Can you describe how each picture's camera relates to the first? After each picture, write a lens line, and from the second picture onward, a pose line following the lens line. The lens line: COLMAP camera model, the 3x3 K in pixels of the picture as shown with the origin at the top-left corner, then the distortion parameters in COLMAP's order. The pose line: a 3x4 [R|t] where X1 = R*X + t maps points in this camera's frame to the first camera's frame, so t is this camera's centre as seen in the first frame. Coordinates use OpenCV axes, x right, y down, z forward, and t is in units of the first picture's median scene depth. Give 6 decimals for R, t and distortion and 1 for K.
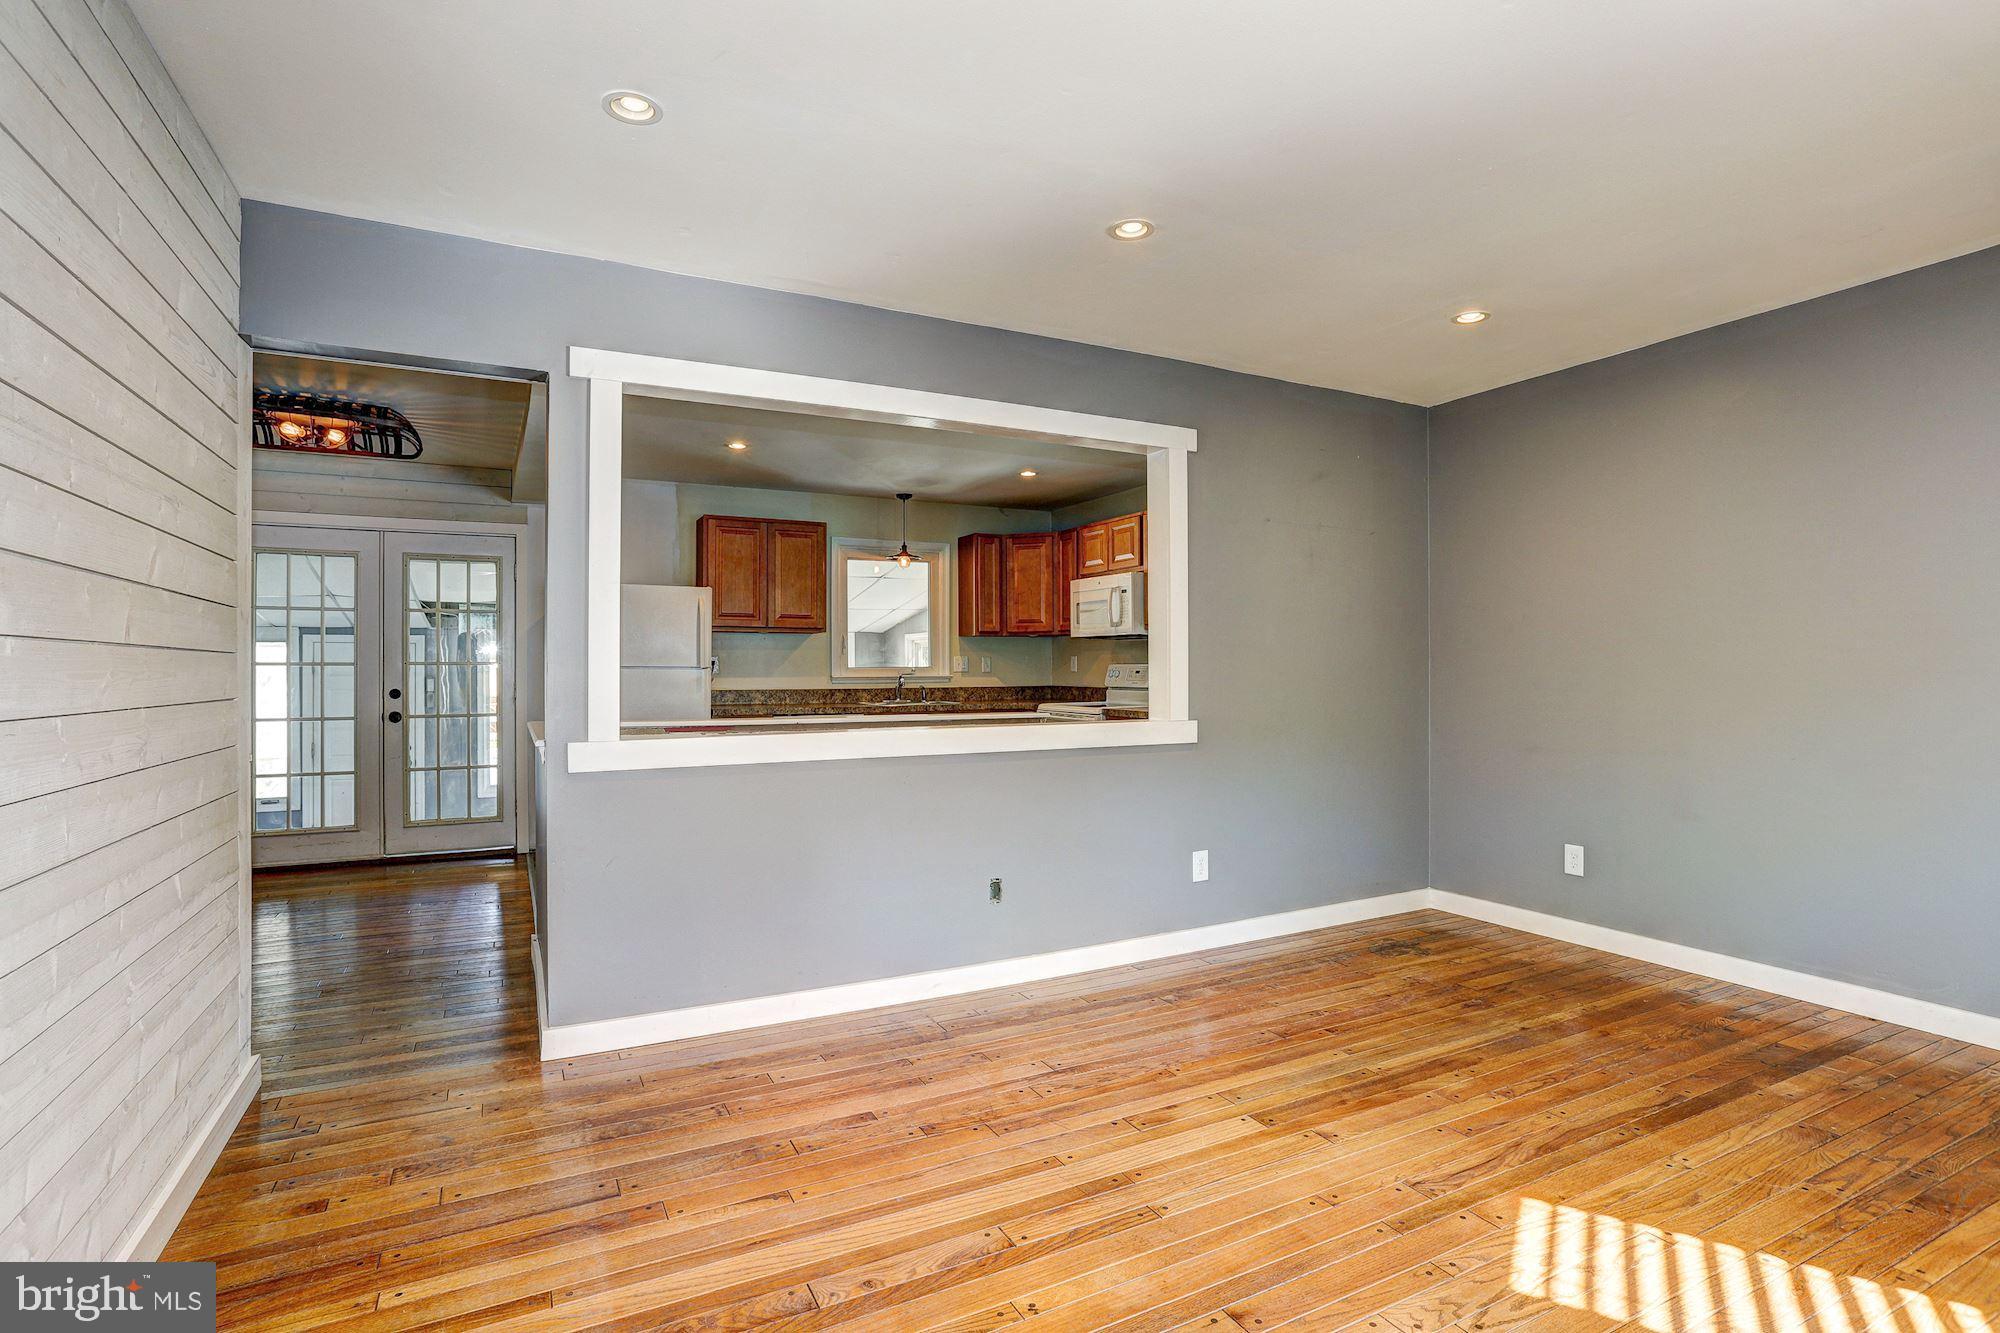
lens RADIAL K [[966.1, 0, 979.3], [0, 966.1, 655.9], [0, 0, 1]] dist [-0.053784, 0.026783]
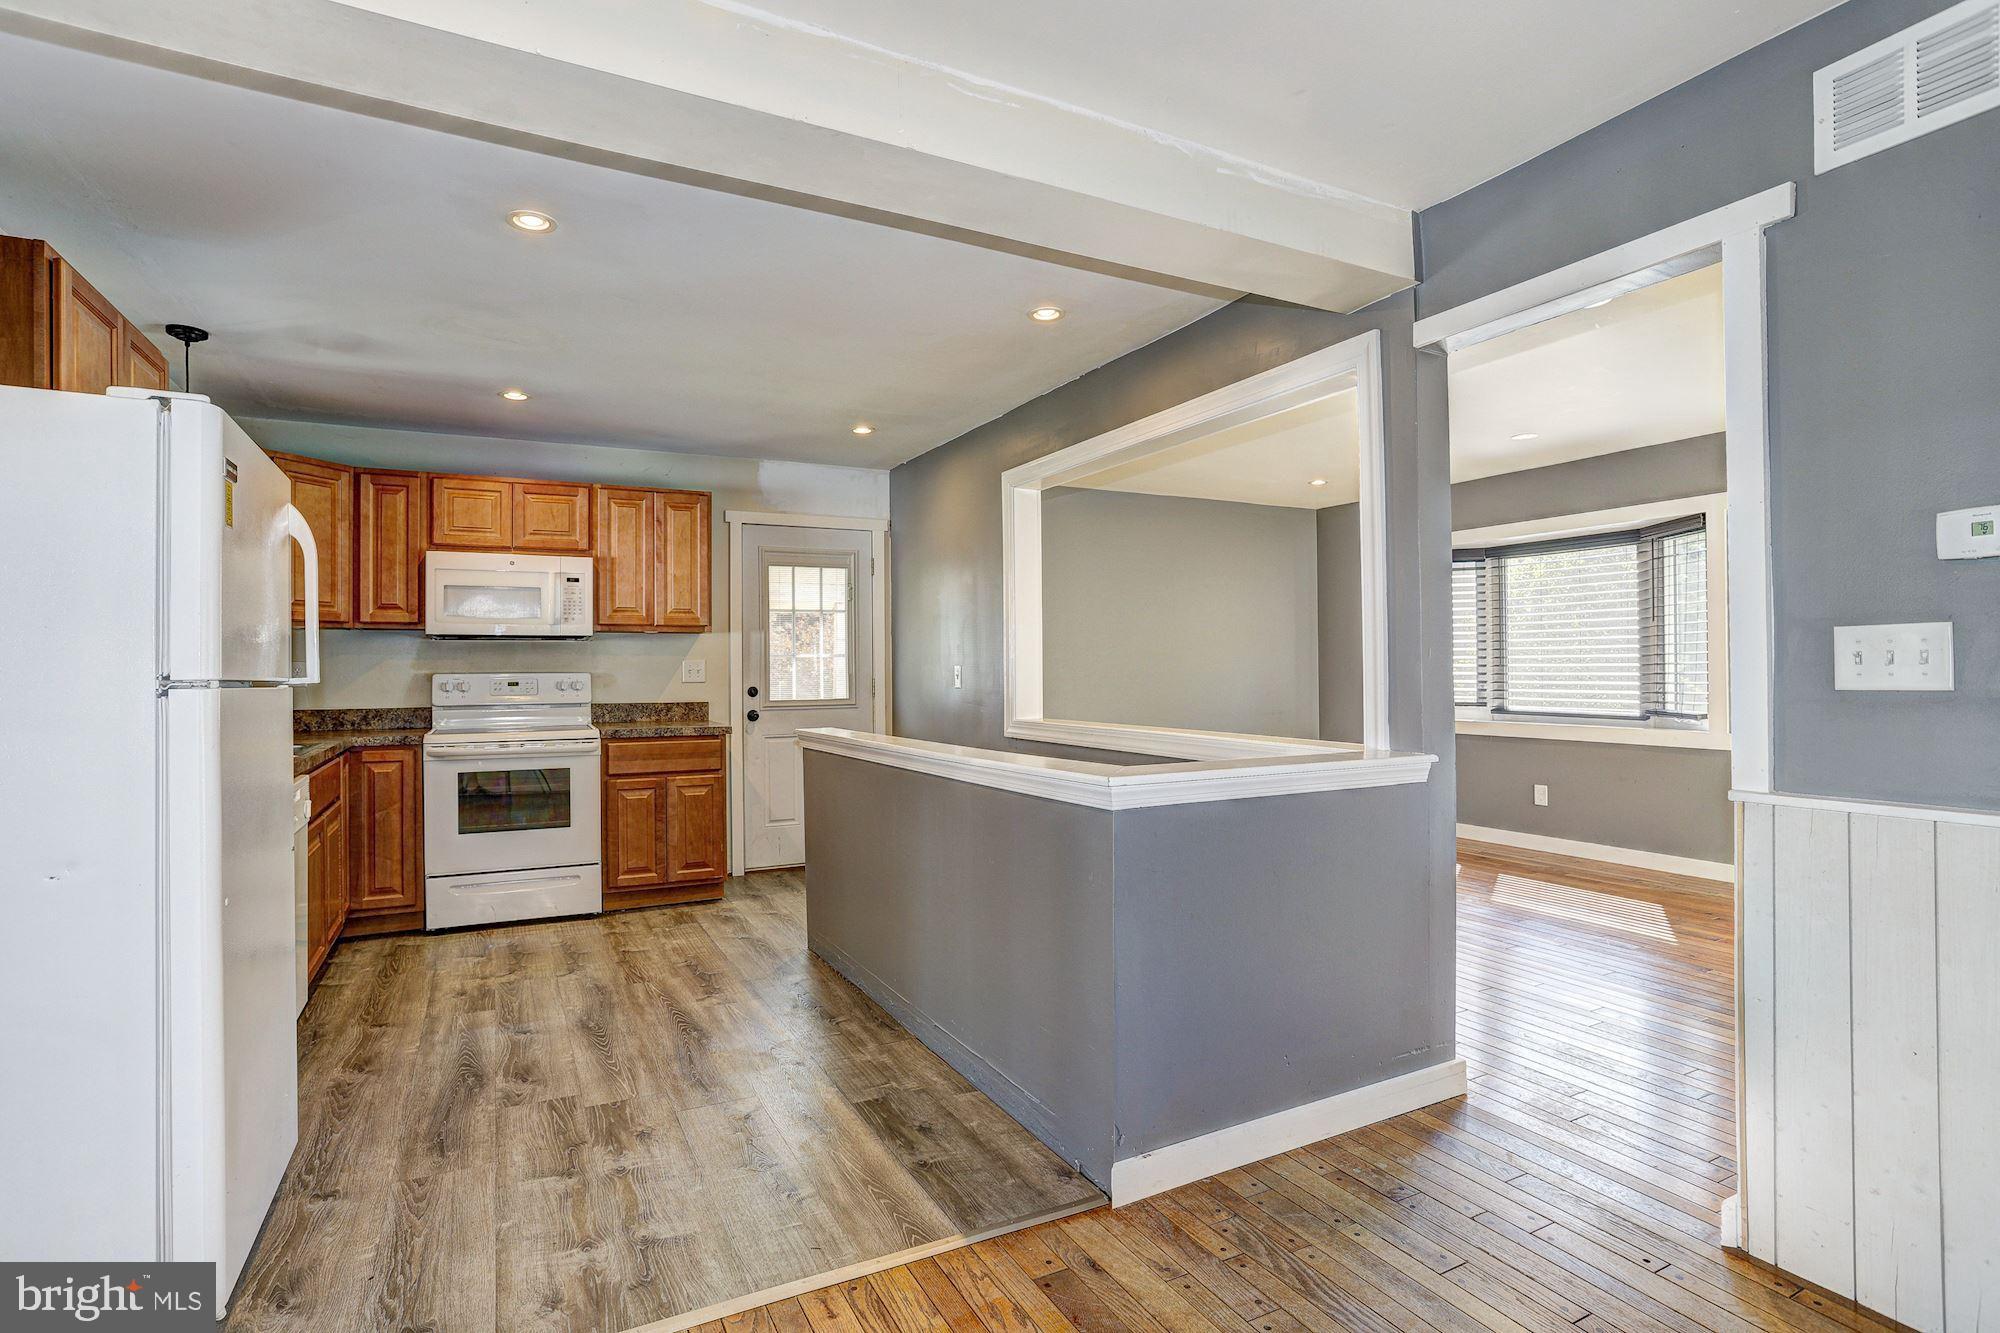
lens RADIAL K [[979.9, 0, 989.1], [0, 979.9, 664.9], [0, 0, 1]] dist [-0.041966, 0.017088]
pose [[-0.008666, 0.007586, 0.999934, -0.706284], [-0.001425, 0.999970, -0.007599, 0.008032], [-0.999961, -0.001491, -0.008654, 0.741609]]
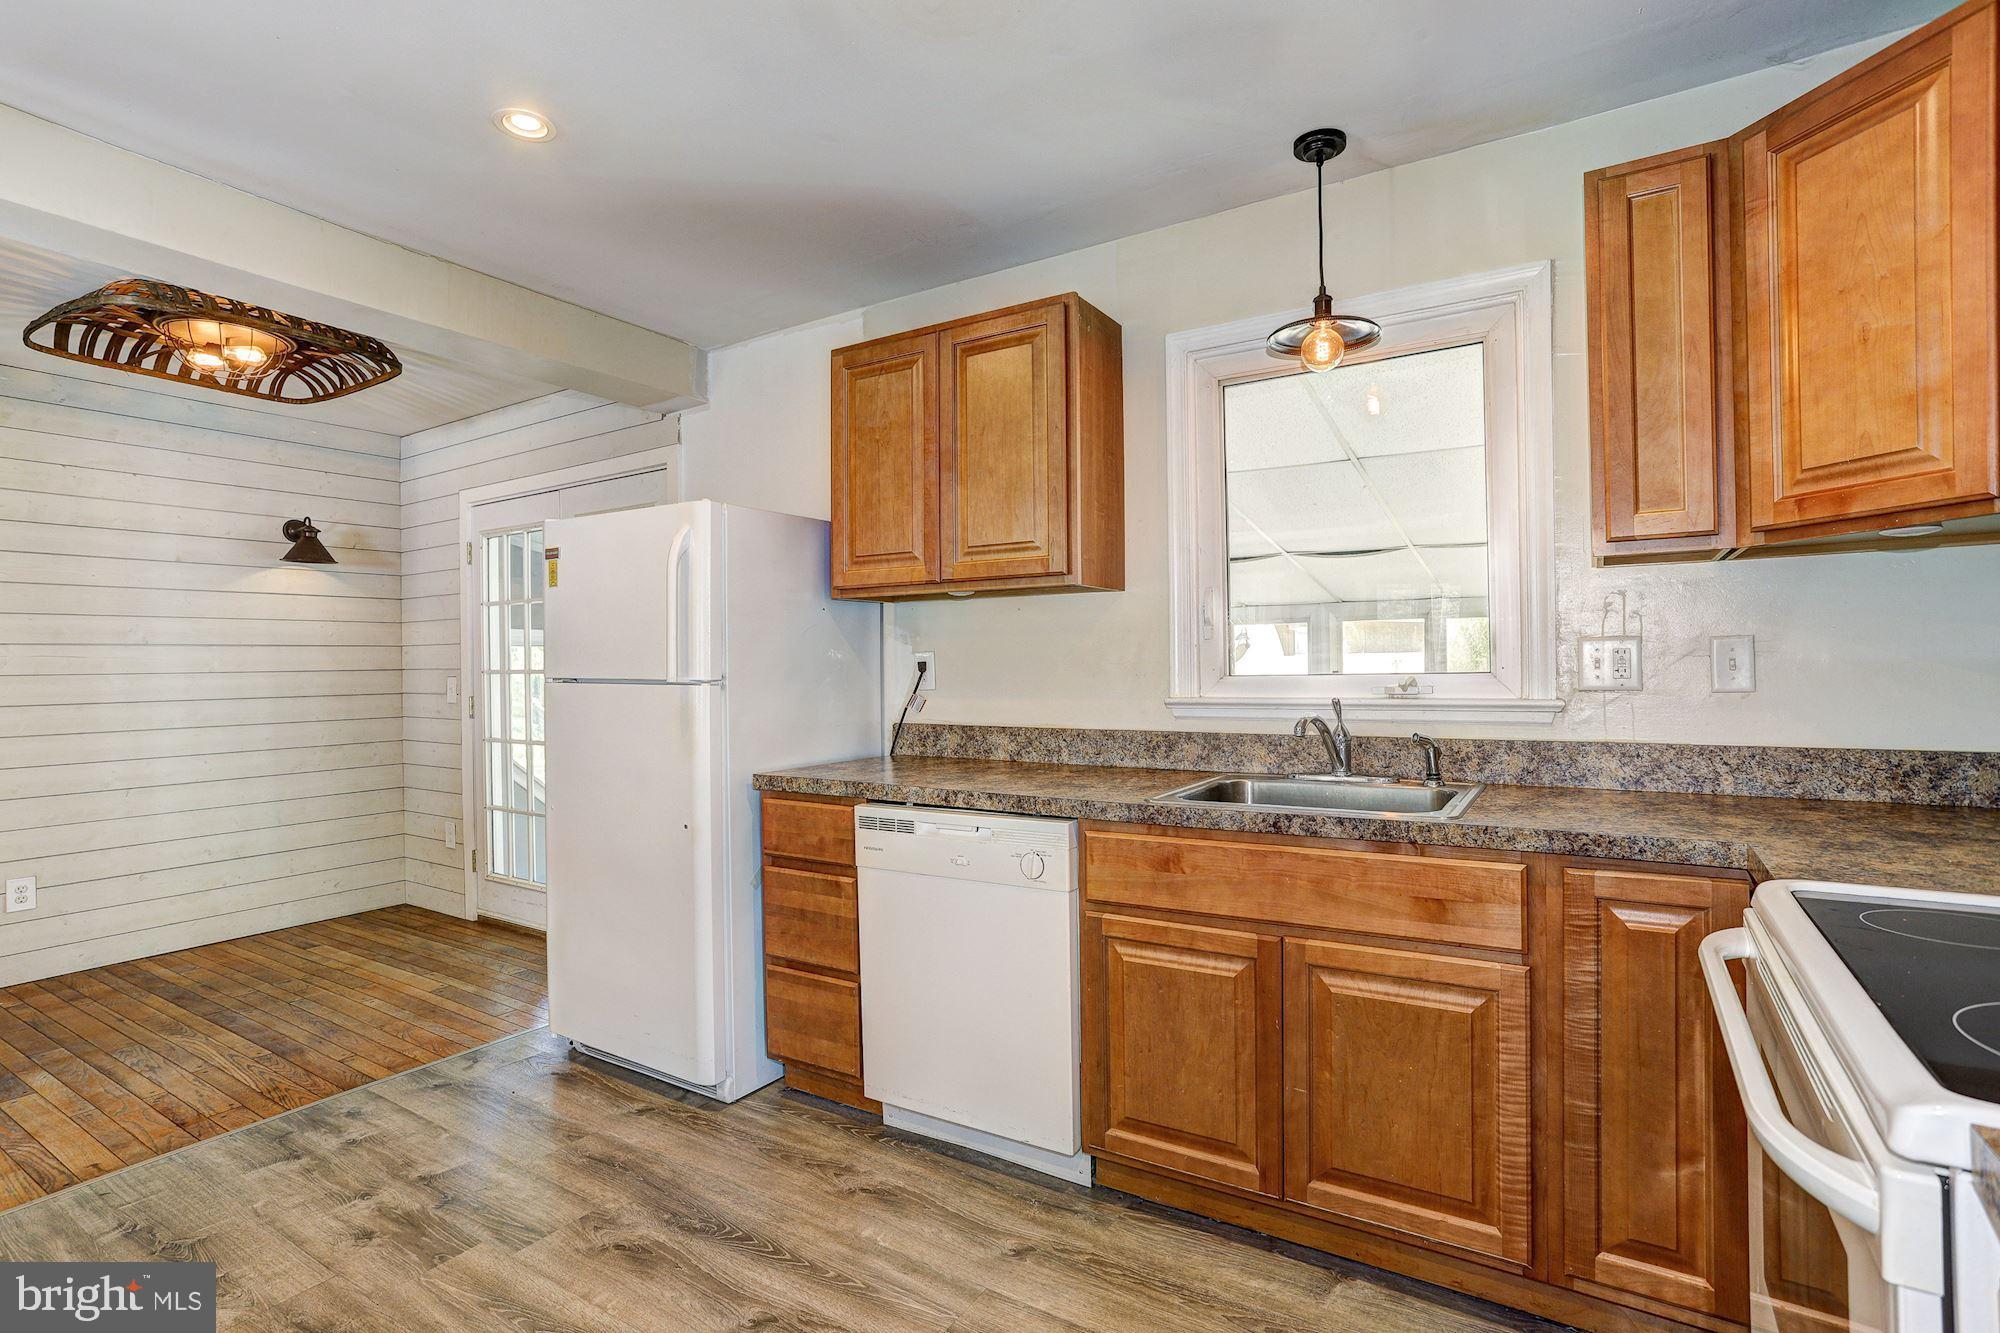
lens RADIAL K [[966.1, 0, 999.7], [0, 966.1, 665.1], [0, 0, 1]] dist [-0.053784, 0.026783]
pose [[0.516509, -0.001760, -0.856280, 0.171253], [0.018777, 0.999781, 0.009272, 0.003774], [0.856076, -0.020867, 0.516428, 0.921914]]
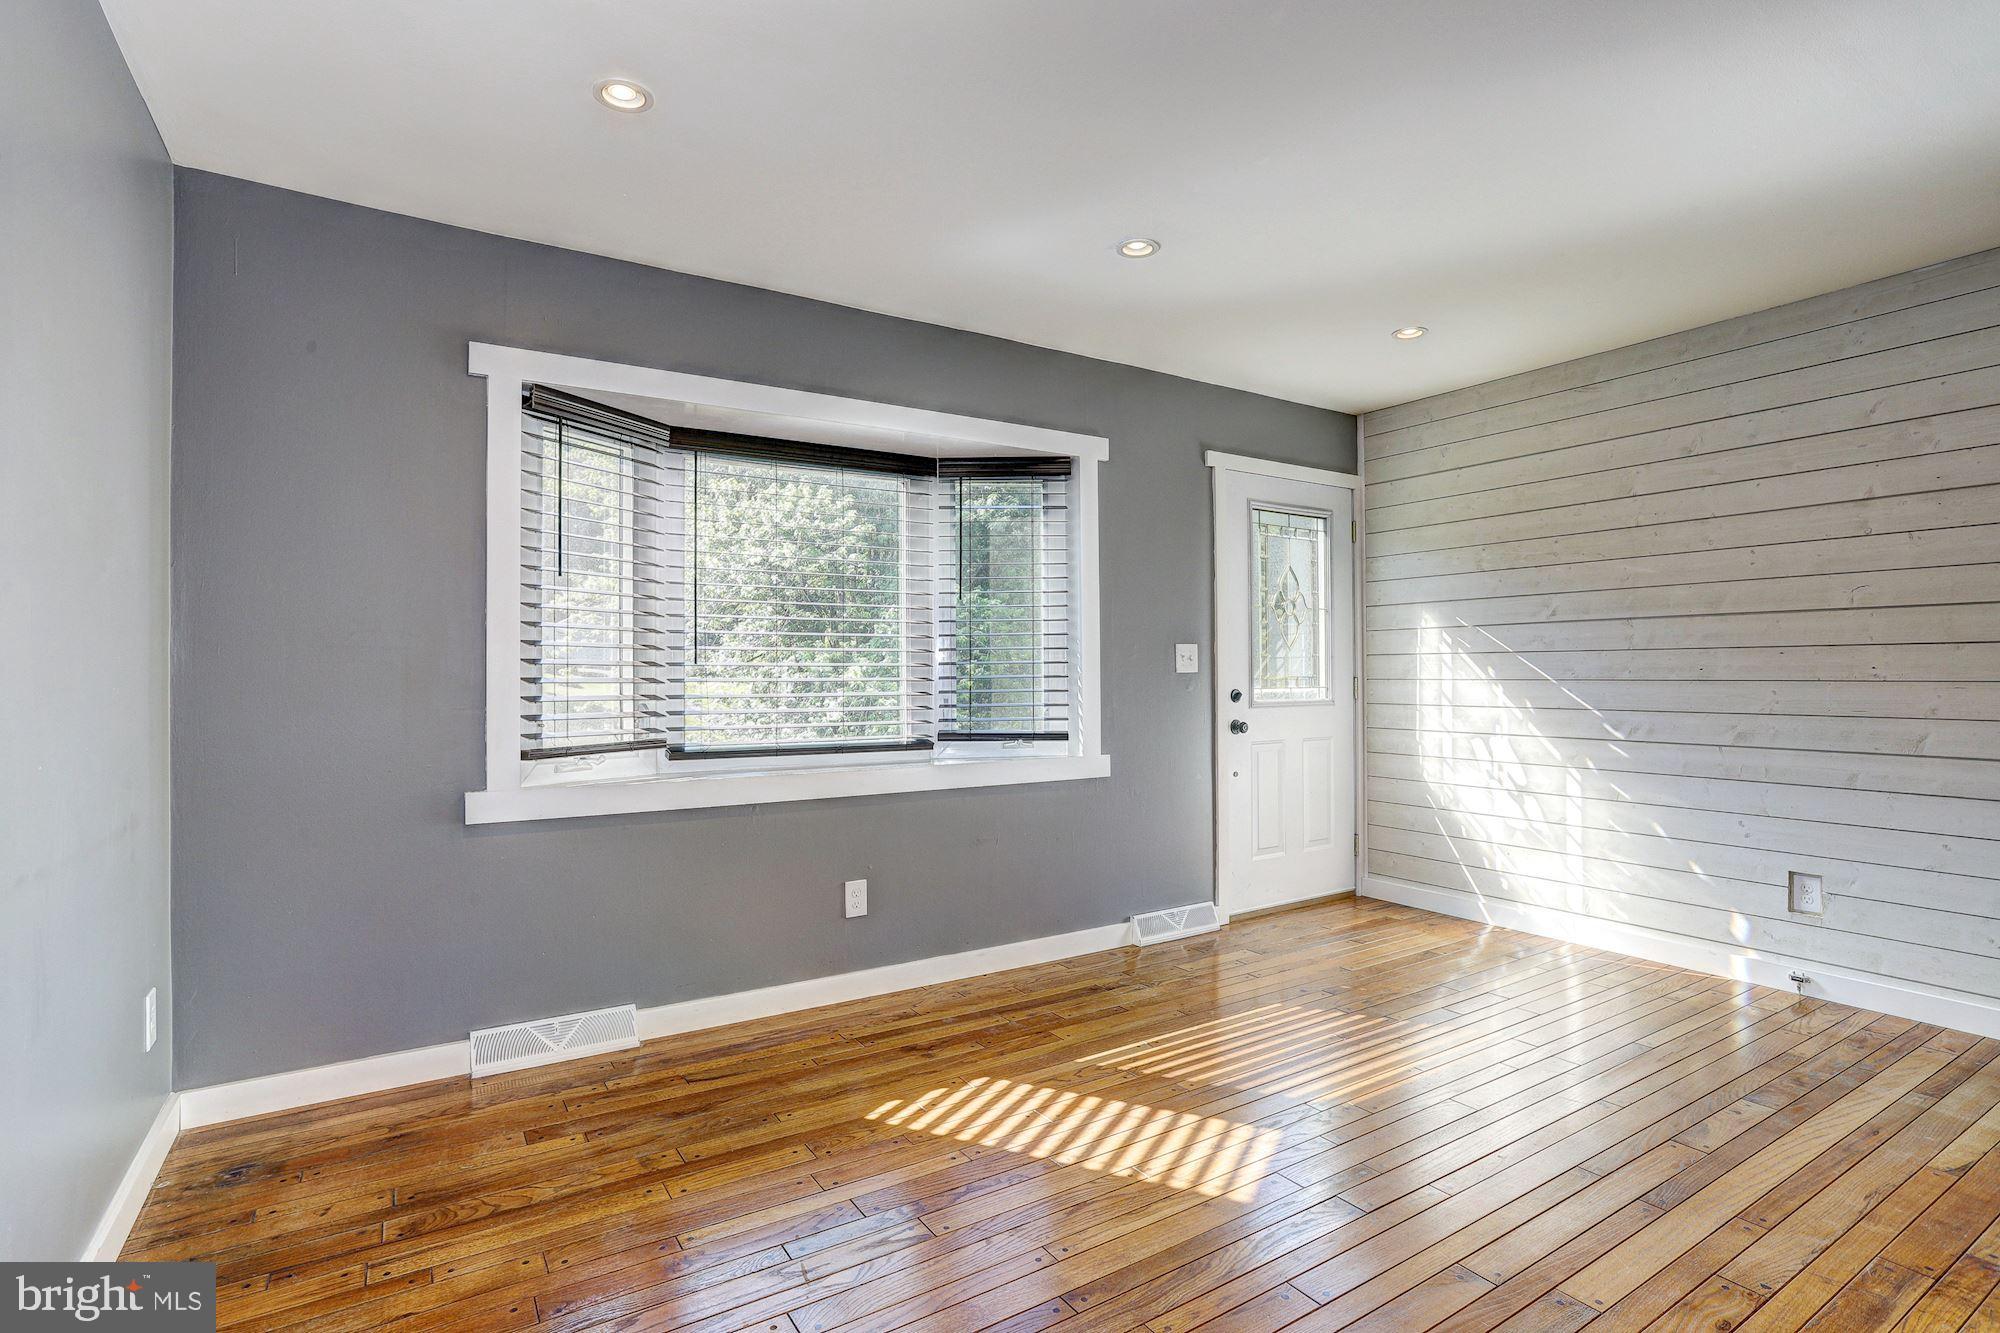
lens RADIAL K [[966.1, 0, 1003.9], [0, 966.1, 672.5], [0, 0, 1]] dist [-0.053784, 0.026783]
pose [[-0.994845, 0.009896, -0.100928, 0.337050], [0.011153, 0.999867, -0.011903, 0.013196], [0.100797, -0.012968, -0.994823, 0.715124]]
